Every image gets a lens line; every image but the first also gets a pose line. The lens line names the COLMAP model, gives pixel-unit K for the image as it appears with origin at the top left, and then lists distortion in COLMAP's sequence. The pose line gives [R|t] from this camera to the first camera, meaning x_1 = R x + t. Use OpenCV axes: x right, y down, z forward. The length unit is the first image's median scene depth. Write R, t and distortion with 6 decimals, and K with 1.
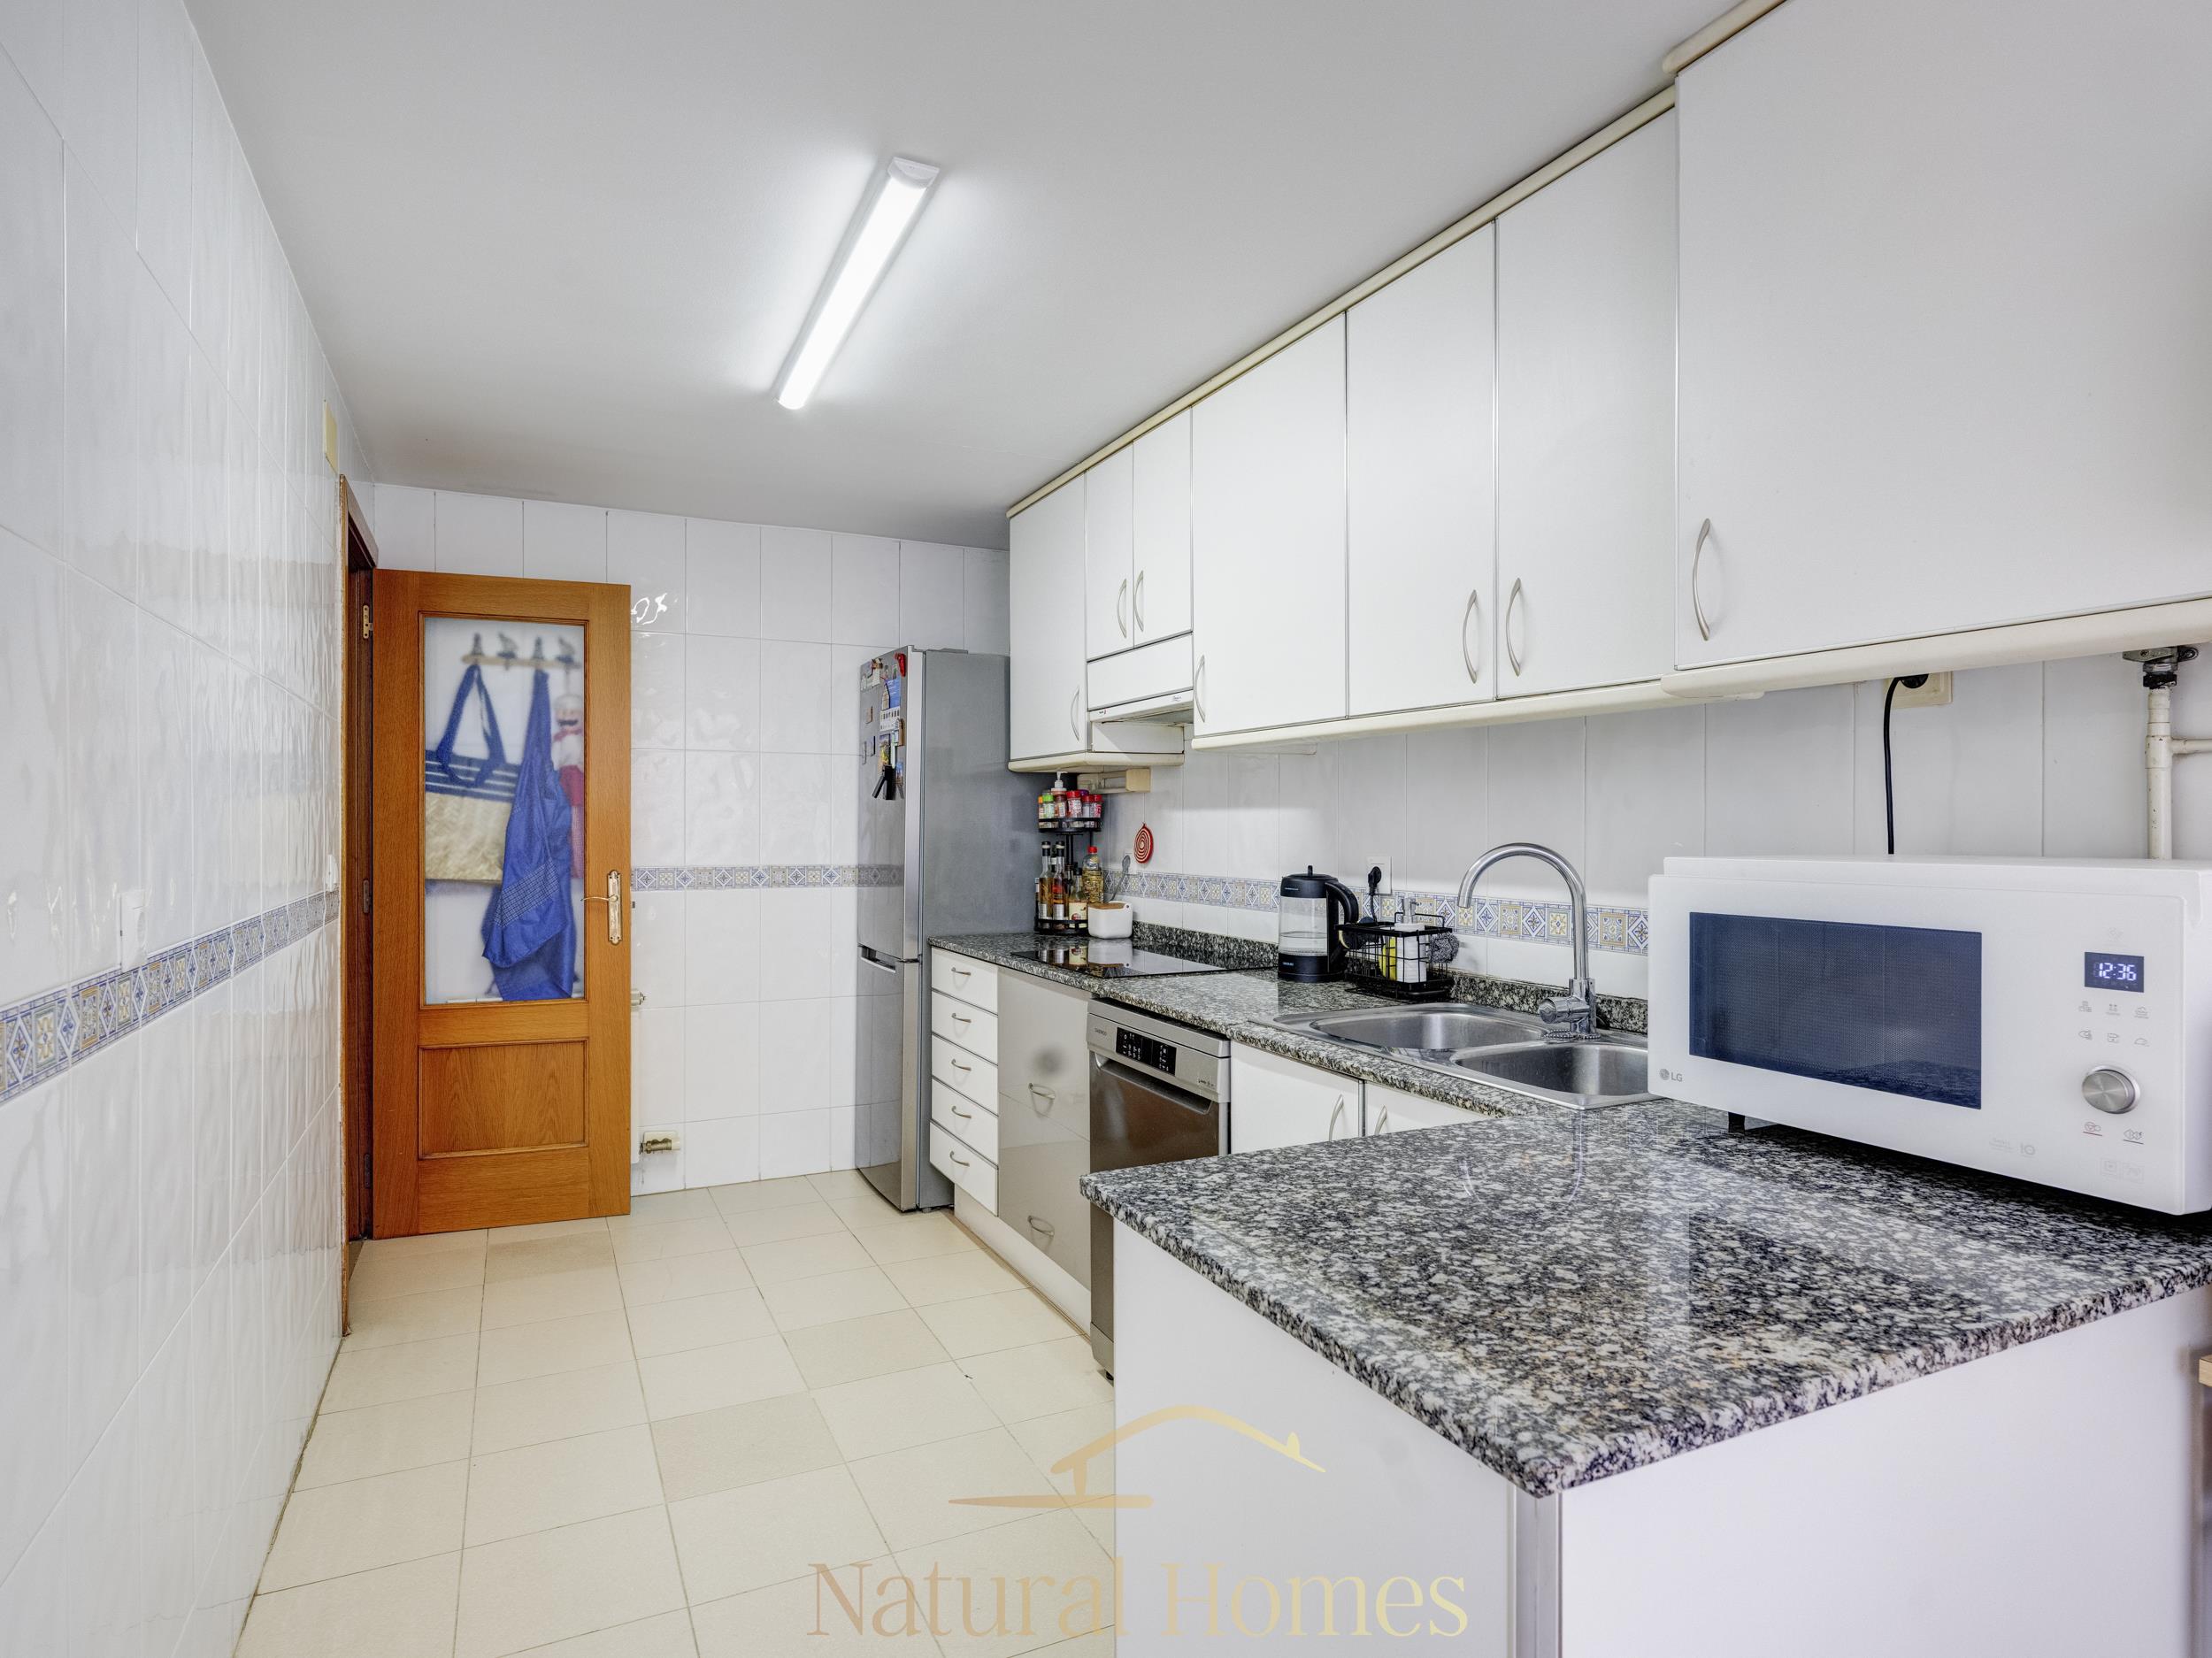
lens RADIAL K [[1229.6, 0, 1105.1], [0, 1229.6, 824.2], [0, 0, 1]] dist [0.015139, -0.007119]
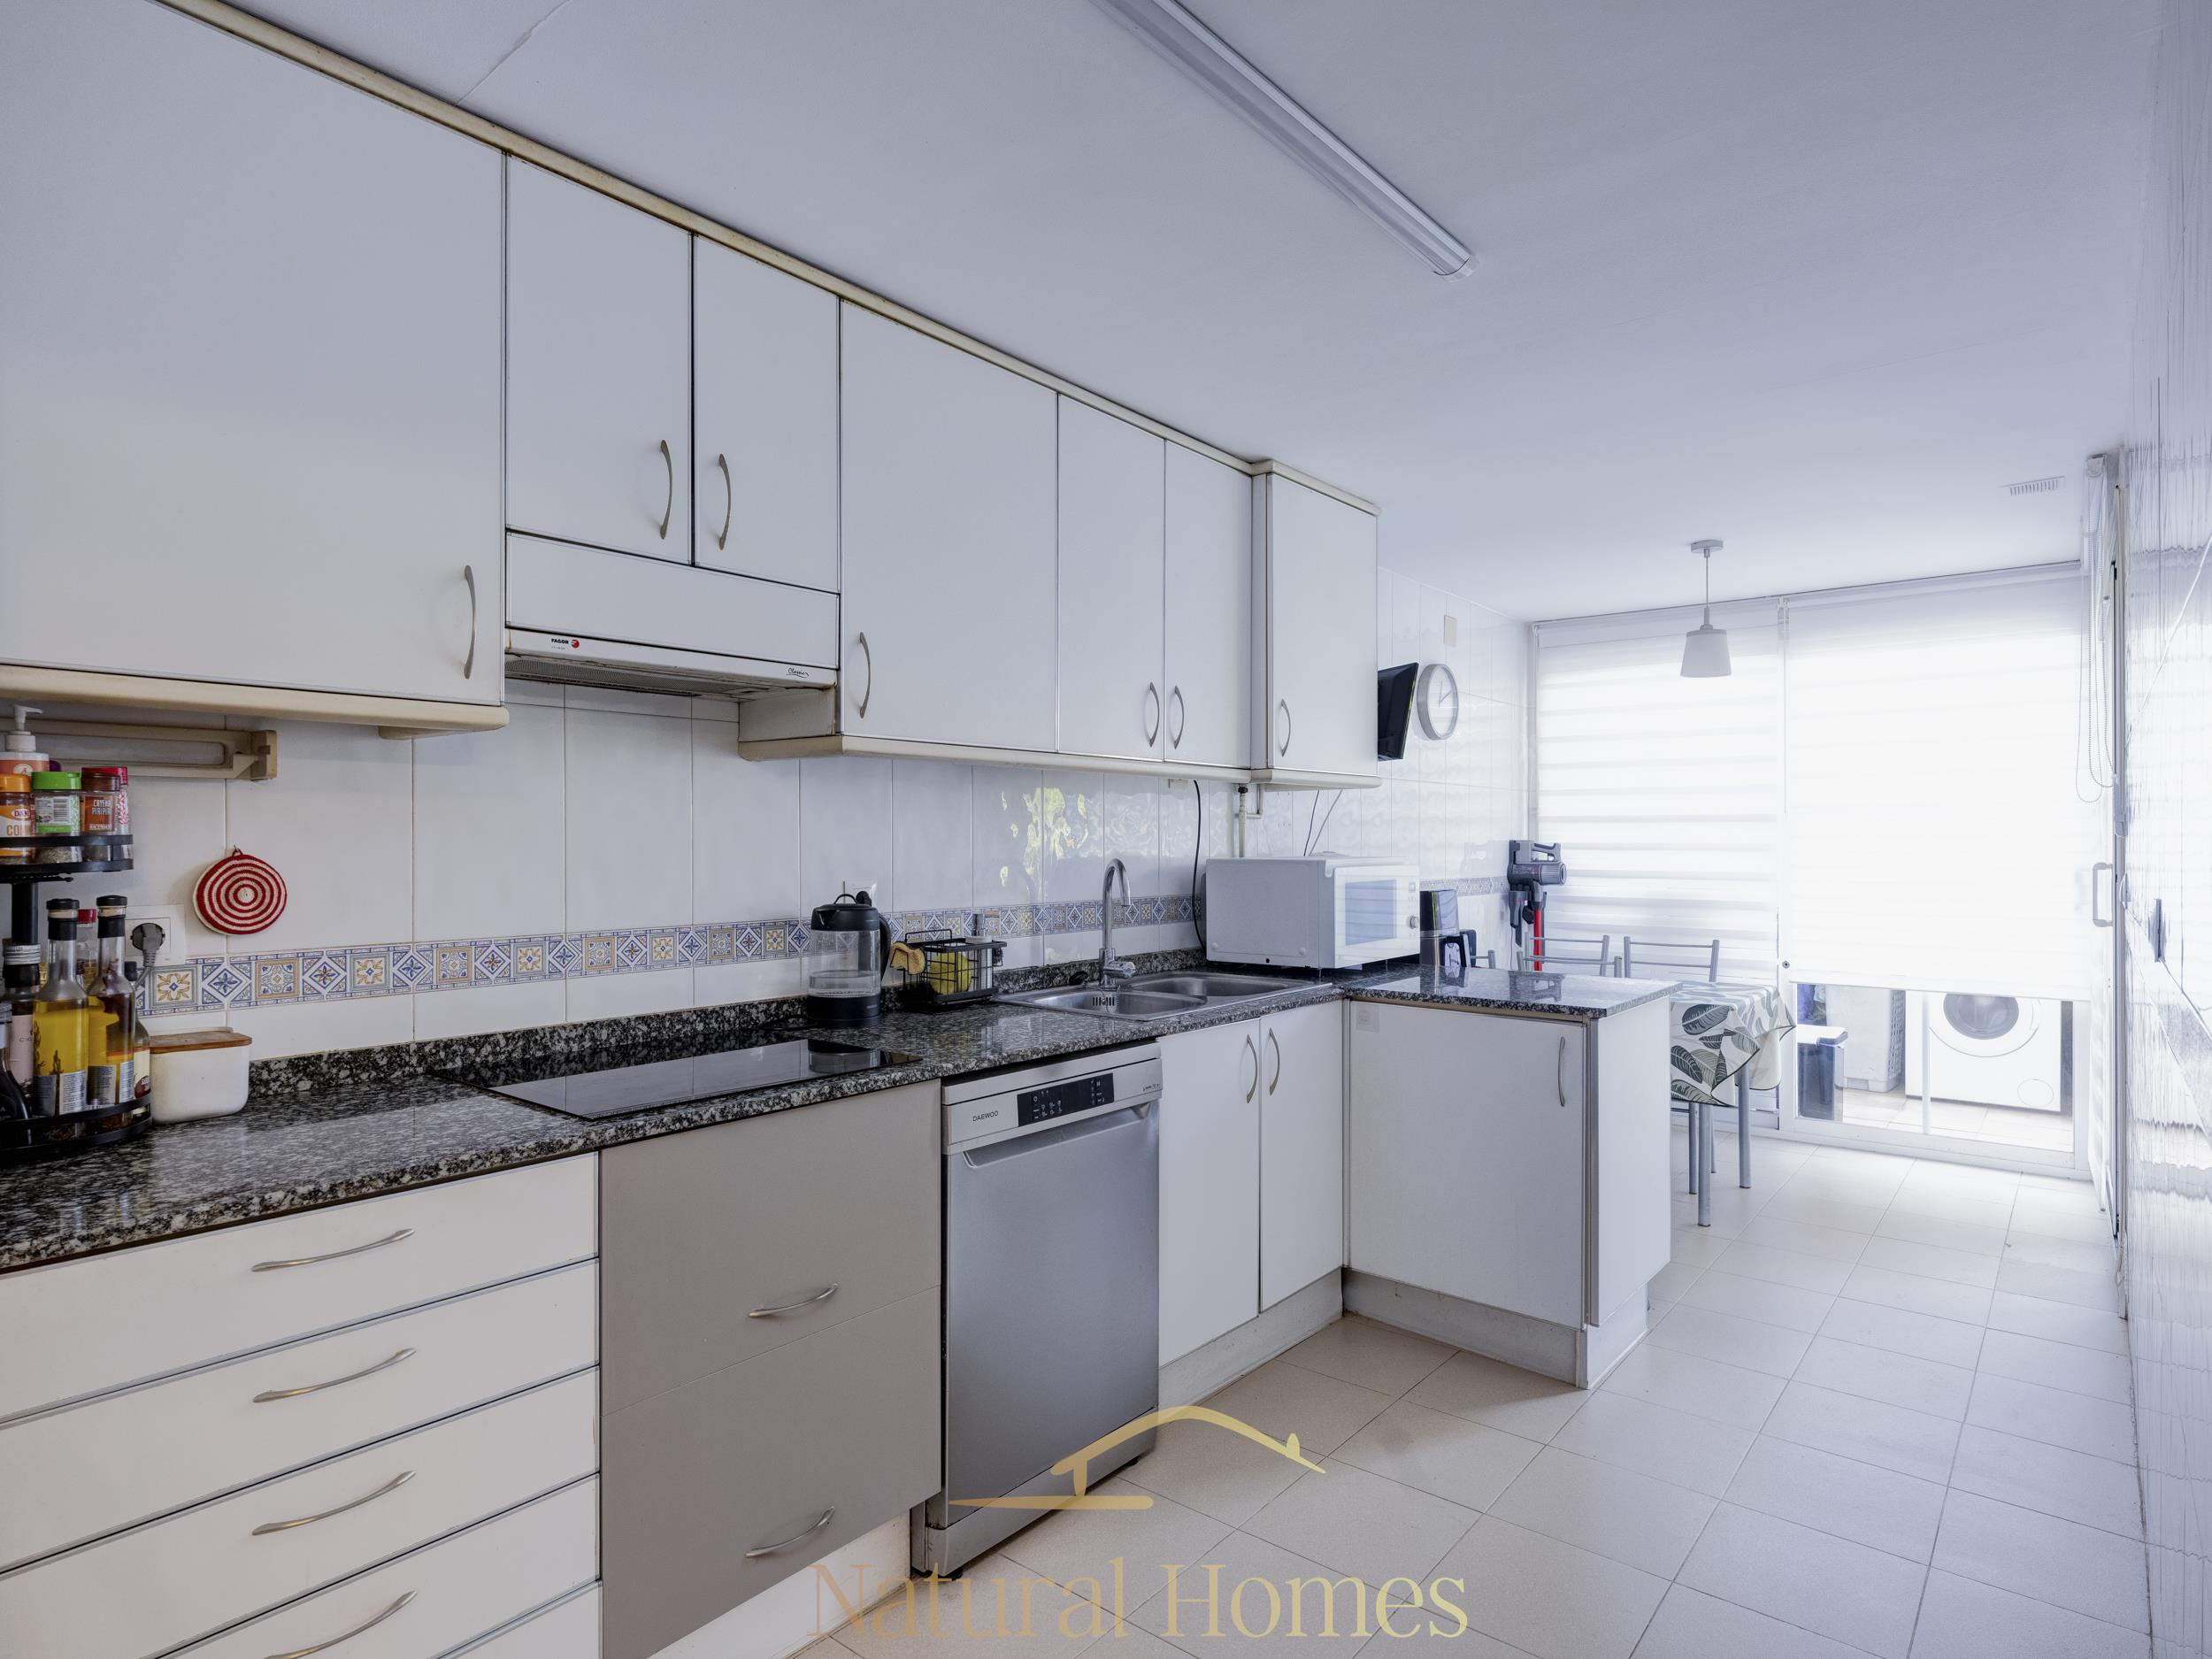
lens RADIAL K [[1229.7, 0, 1107.6], [0, 1229.7, 838.9], [0, 0, 1]] dist [0.015139, -0.007119]
pose [[-0.456837, -0.004234, 0.889540, -0.602865], [-0.004840, 0.999986, 0.002274, -0.007124], [-0.889537, -0.003267, -0.456851, 1.066217]]
